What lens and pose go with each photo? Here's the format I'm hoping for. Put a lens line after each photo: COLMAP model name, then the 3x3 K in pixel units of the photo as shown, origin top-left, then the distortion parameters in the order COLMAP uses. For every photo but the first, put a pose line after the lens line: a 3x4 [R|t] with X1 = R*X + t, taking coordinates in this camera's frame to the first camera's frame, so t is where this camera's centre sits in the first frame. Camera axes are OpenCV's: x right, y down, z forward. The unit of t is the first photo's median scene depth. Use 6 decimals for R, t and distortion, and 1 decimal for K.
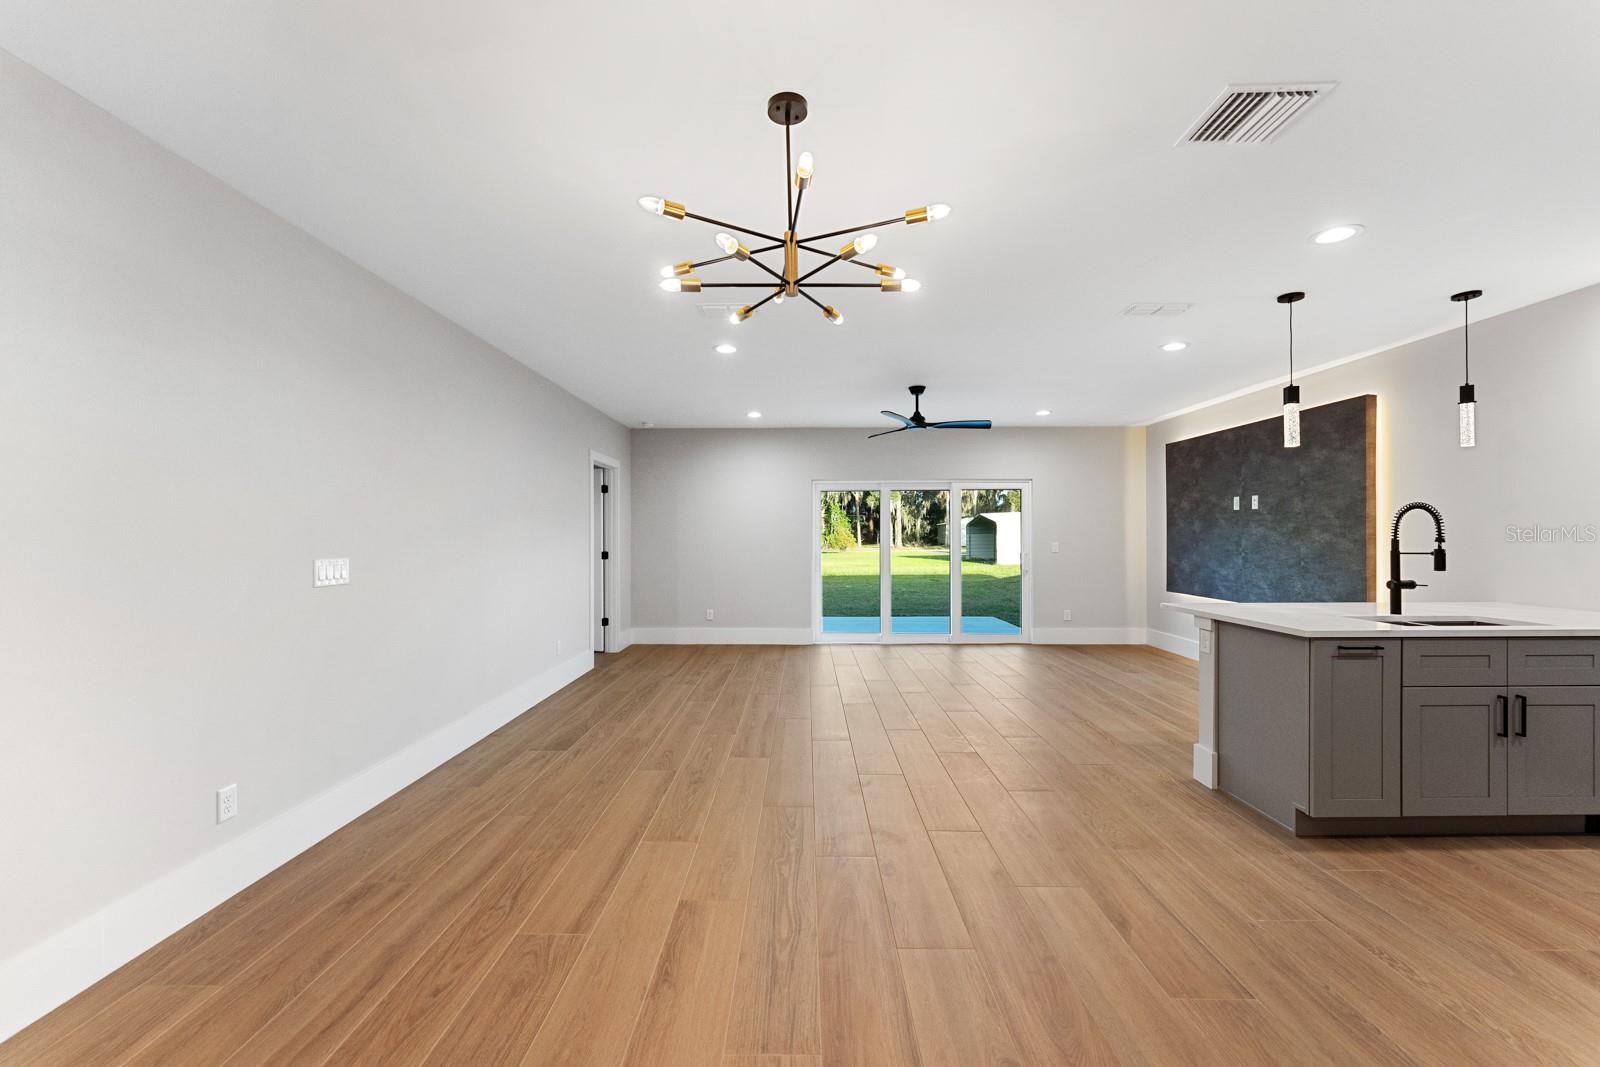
lens RADIAL K [[651.6, 0, 797.0], [0, 651.6, 533.0], [0, 0, 1]] dist [-0.004619, 0.000380]
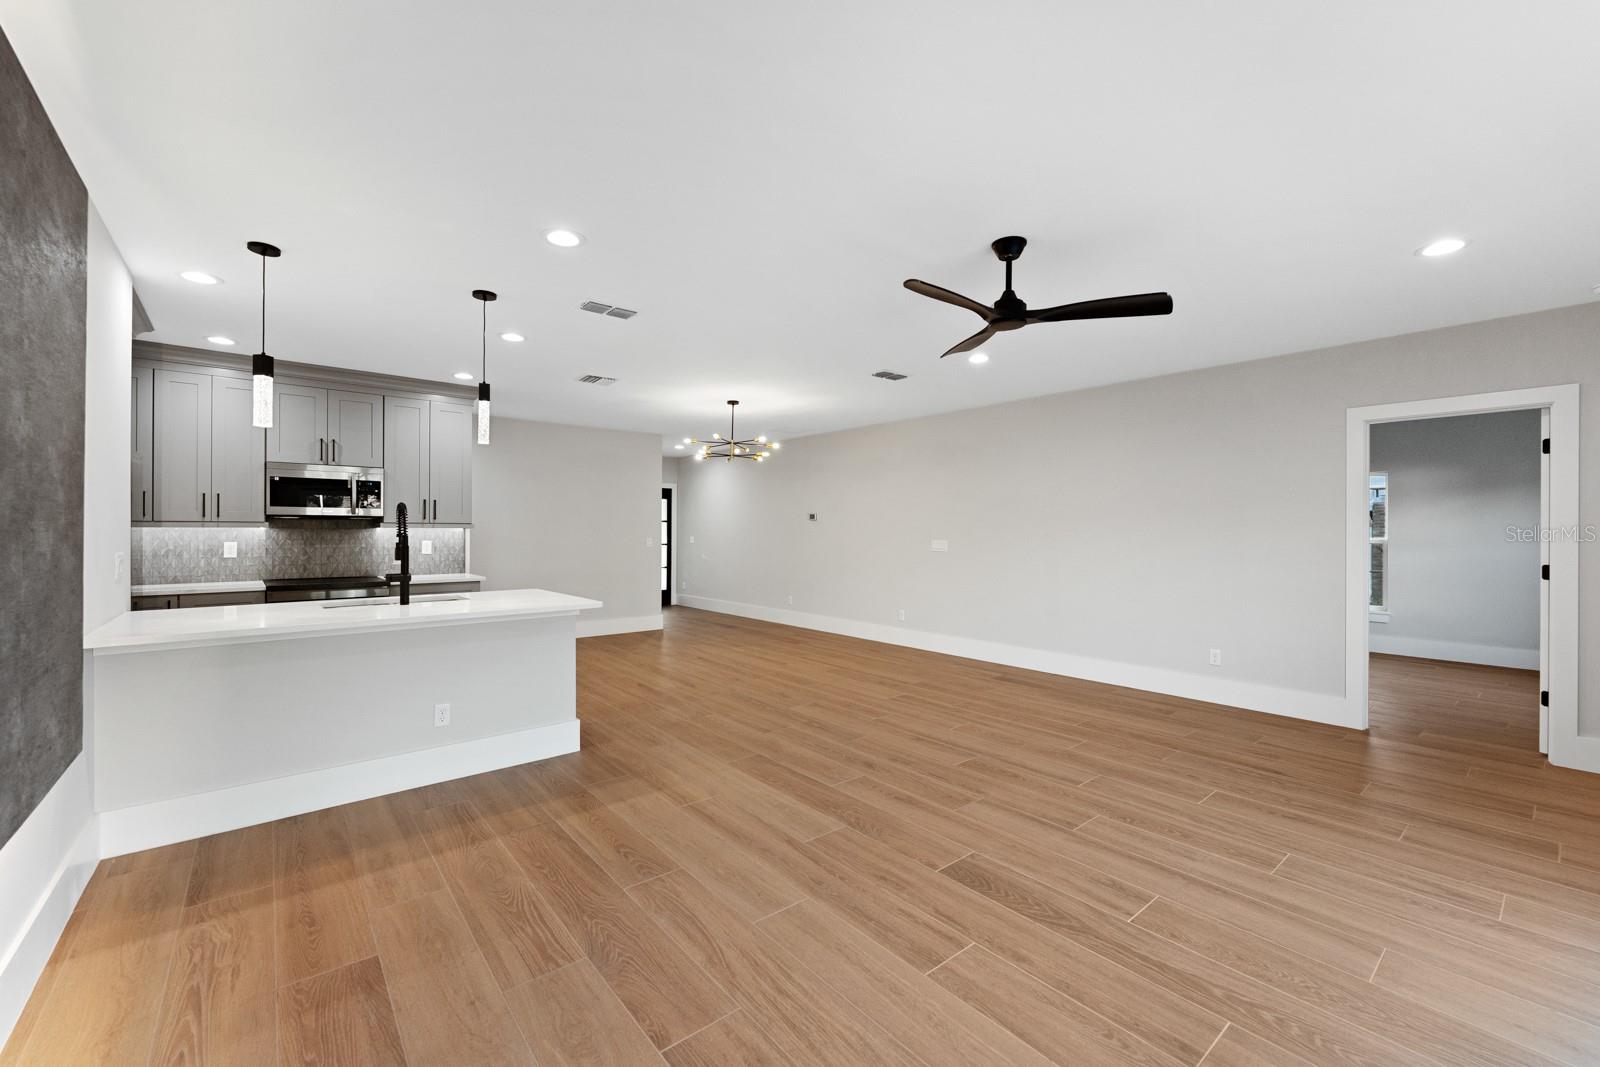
lens RADIAL K [[648.4, 0, 799.8], [0, 648.4, 529.4], [0, 0, 1]] dist [-0.004845, -0.000202]
pose [[-0.763441, -0.000934, -0.645877, 0.970255], [-0.000151, 0.999999, -0.001268, 0.001119], [0.645877, -0.000870, -0.763441, 1.951377]]
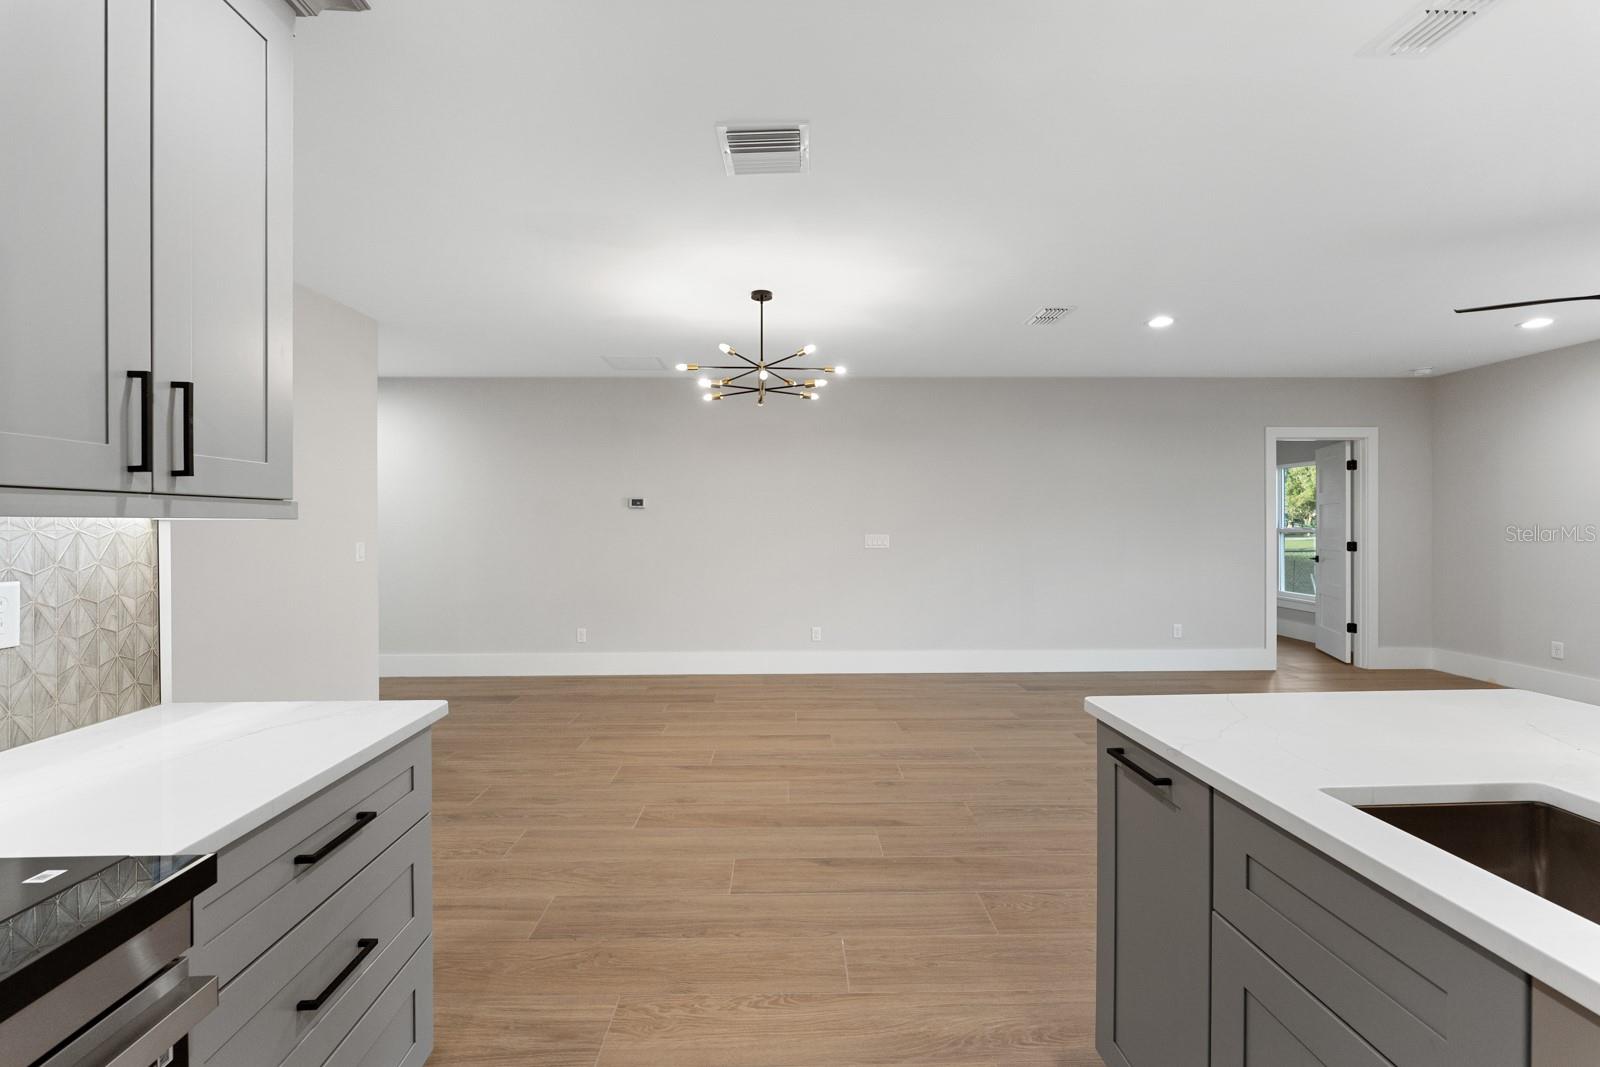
lens RADIAL K [[650.7, 0, 794.7], [0, 650.7, 526.7], [0, 0, 1]] dist [-0.008084, 0.000367]
pose [[0.027681, 0.006591, -0.999595, 0.966353], [0.005375, 0.999963, 0.006743, -0.000071], [0.999602, -0.005559, 0.027645, 0.539269]]
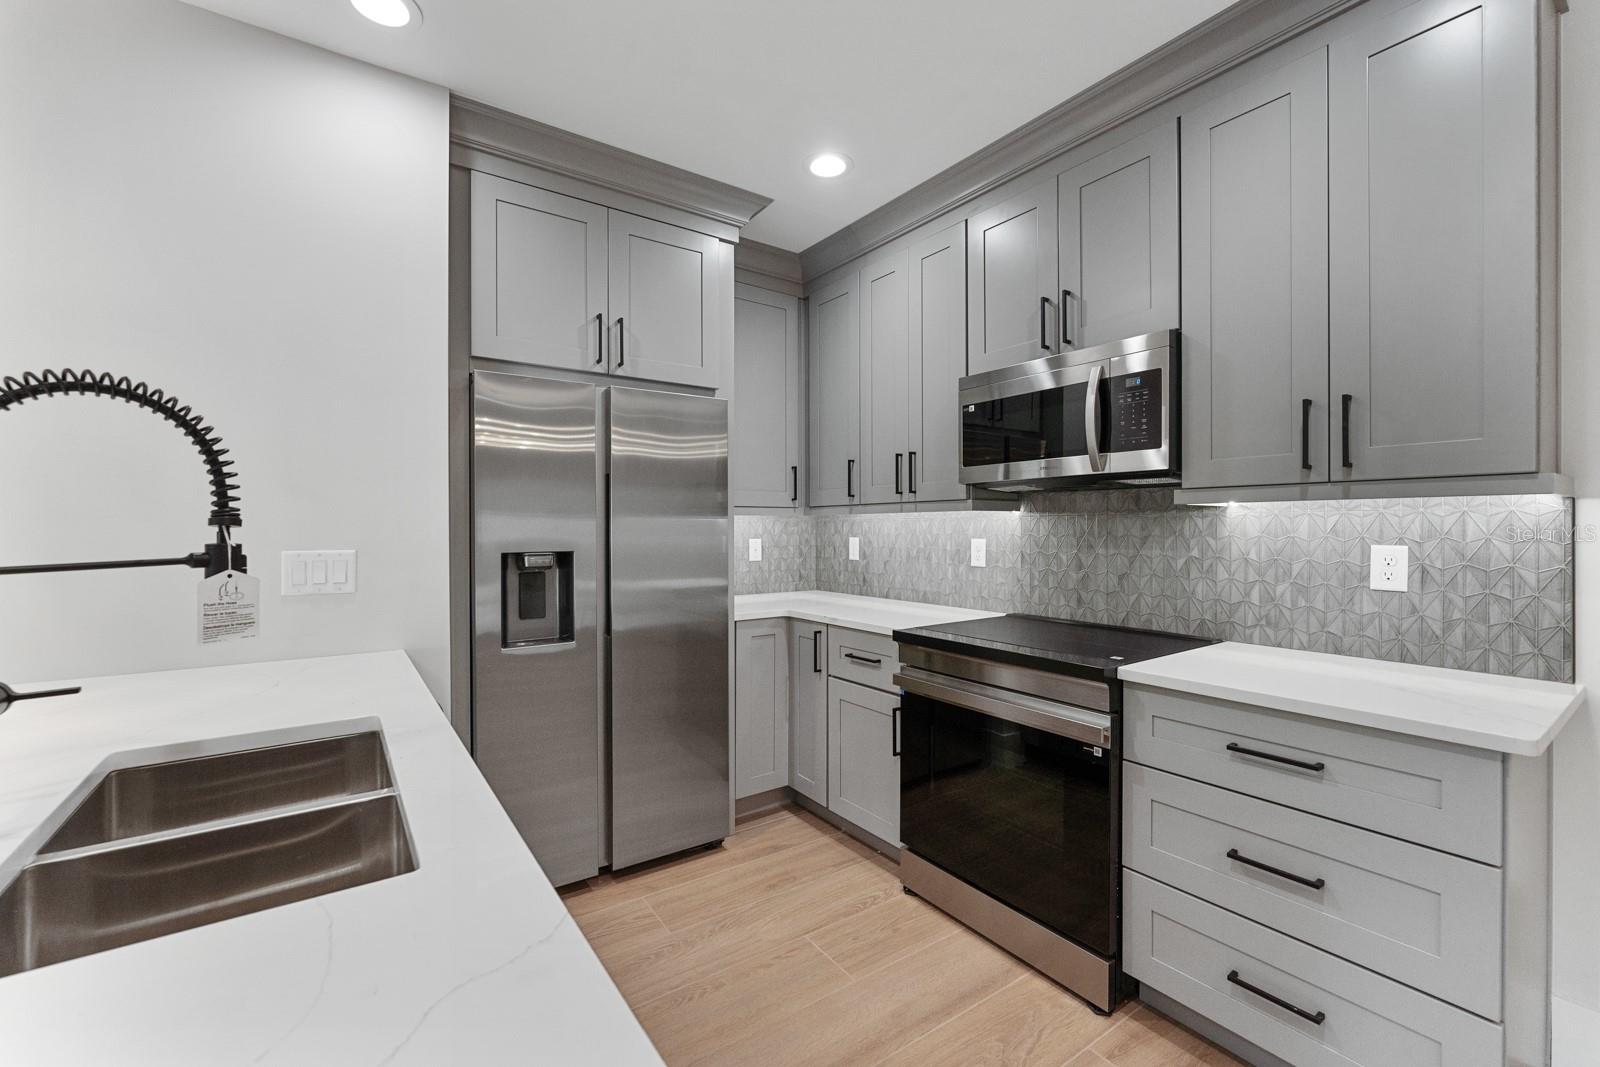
lens RADIAL K [[659.6, 0, 794.9], [0, 659.6, 529.8], [0, 0, 1]] dist [-0.002966, 0.000258]
pose [[-0.567196, 0.000589, 0.823583, 0.500370], [0.001965, 0.999998, 0.000639, 0.014725], [-0.823581, 0.001981, -0.567196, 0.775083]]
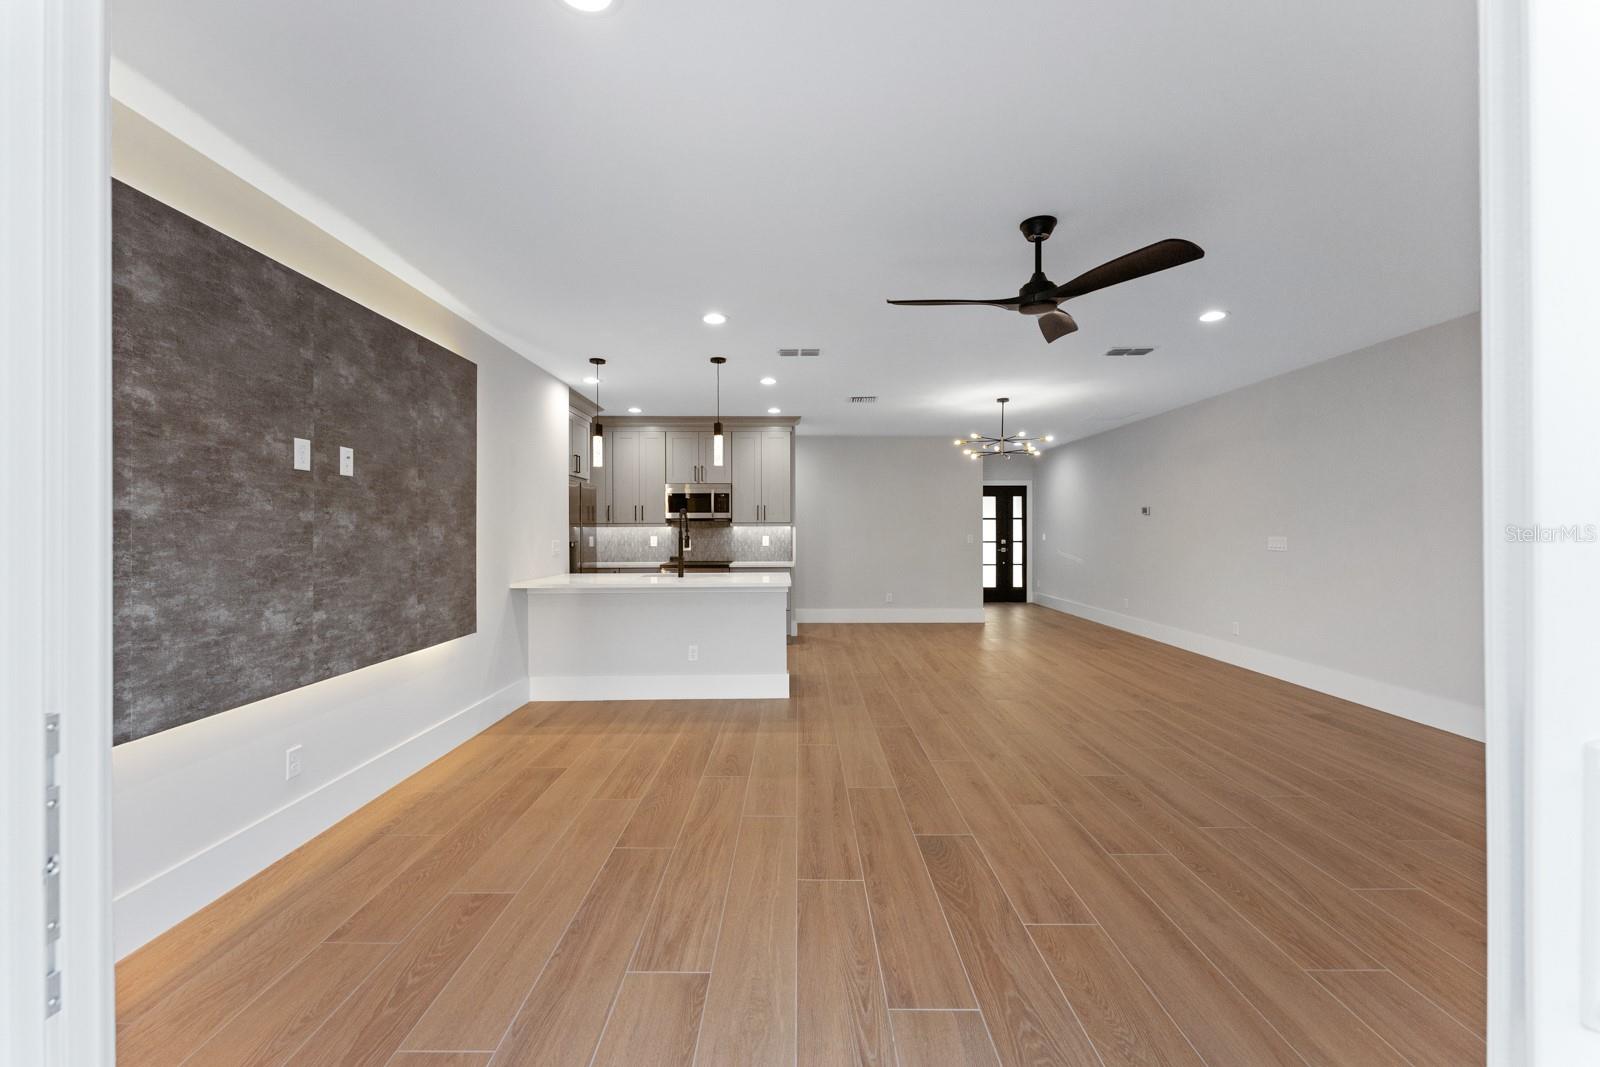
lens RADIAL K [[649.2, 0, 793.5], [0, 649.2, 528.3], [0, 0, 1]] dist [0.000834, -0.000053]
pose [[-0.999969, 0.005556, -0.005616, 0.567587], [0.005576, 0.999978, -0.003535, 0.009964], [0.005597, -0.003566, -0.999978, 2.265107]]
